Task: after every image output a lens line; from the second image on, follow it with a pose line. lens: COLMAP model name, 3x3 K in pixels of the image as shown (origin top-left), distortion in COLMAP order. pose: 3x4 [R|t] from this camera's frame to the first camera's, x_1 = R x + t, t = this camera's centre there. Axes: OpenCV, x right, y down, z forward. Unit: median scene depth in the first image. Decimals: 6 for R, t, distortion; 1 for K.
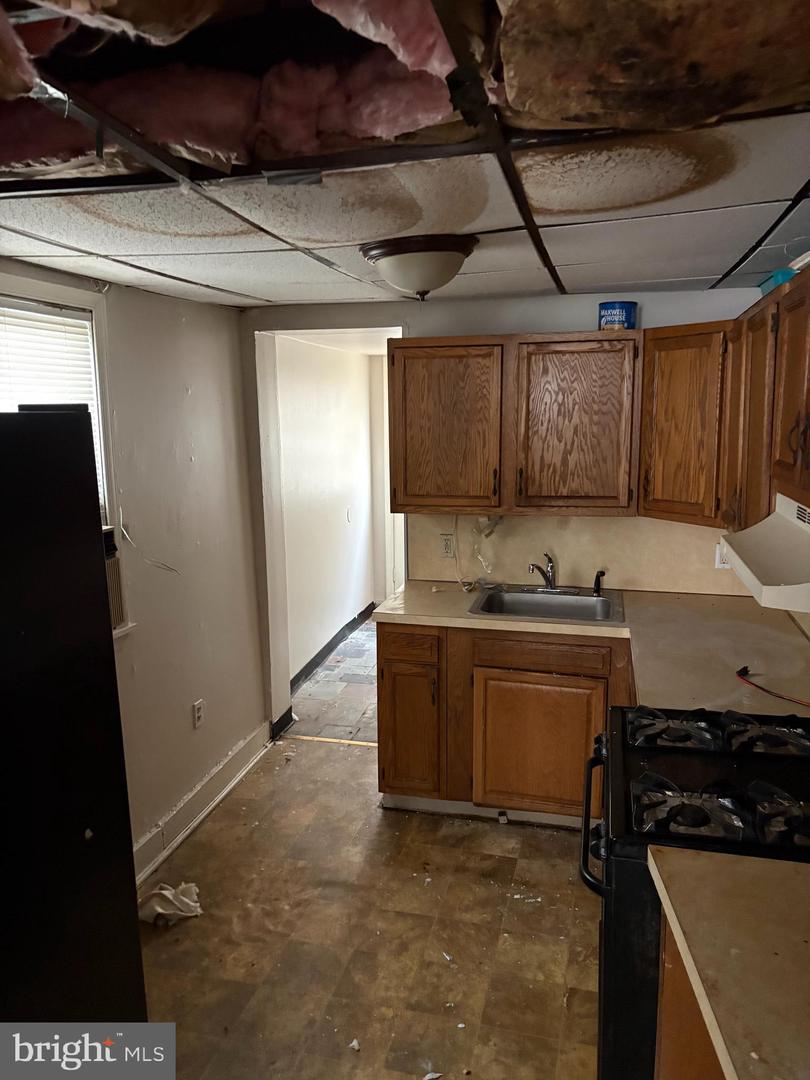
lens RADIAL K [[815.8, 0, 404.7], [0, 815.8, 539.5], [0, 0, 1]] dist [0.050738, -0.061604]
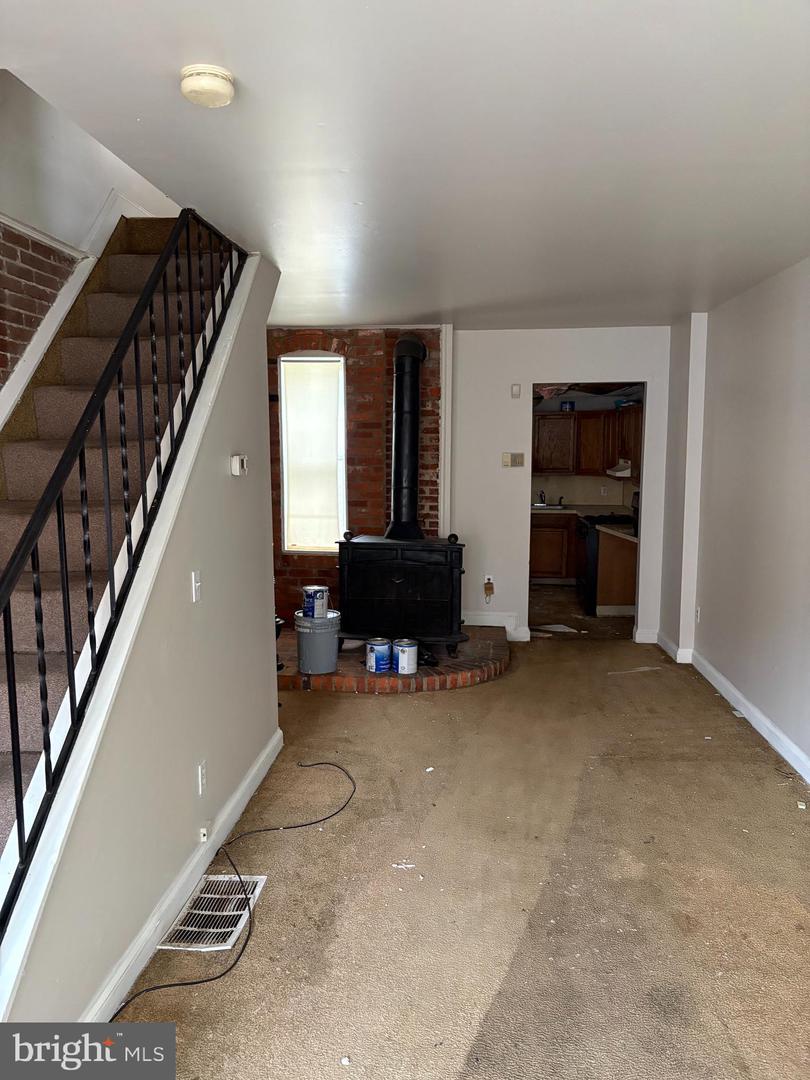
lens RADIAL K [[815.8, 0, 404.9], [0, 815.8, 543.1], [0, 0, 1]] dist [0.050738, -0.061604]
pose [[0.986848, -0.011214, 0.161262, -0.943411], [0.015959, 0.999476, -0.028160, 0.342754], [-0.160861, 0.030363, 0.986510, -2.108169]]
